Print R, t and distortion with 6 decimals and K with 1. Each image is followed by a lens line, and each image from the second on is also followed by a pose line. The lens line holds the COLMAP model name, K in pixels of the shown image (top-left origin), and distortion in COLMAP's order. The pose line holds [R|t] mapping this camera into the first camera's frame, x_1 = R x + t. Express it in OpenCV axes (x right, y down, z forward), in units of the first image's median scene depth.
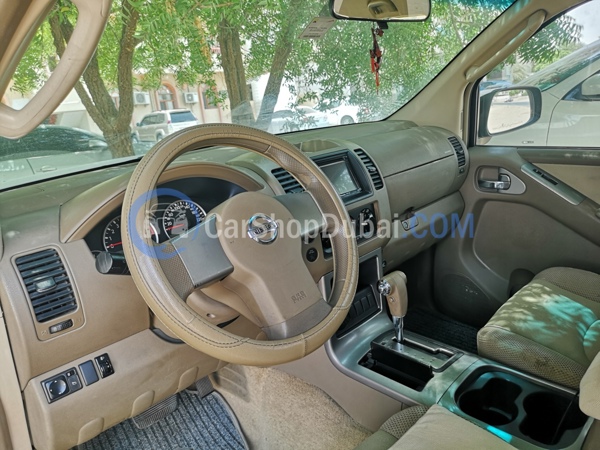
lens RADIAL K [[466.2, 0, 299.3], [0, 466.2, 223.8], [0, 0, 1]] dist [-0.011520, -0.009414]
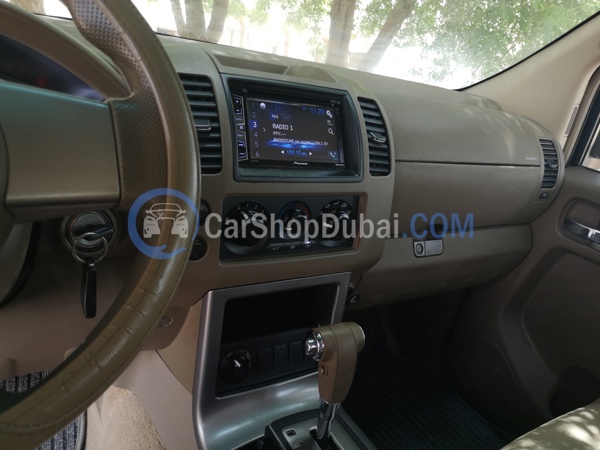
lens RADIAL K [[466.2, 0, 300.2], [0, 466.2, 226.7], [0, 0, 1]] dist [-0.011520, -0.009414]
pose [[0.938741, 0.314698, -0.140467, 0.175858], [-0.304895, 0.948392, 0.087134, -0.034708], [0.160639, -0.038968, 0.986244, 0.405395]]
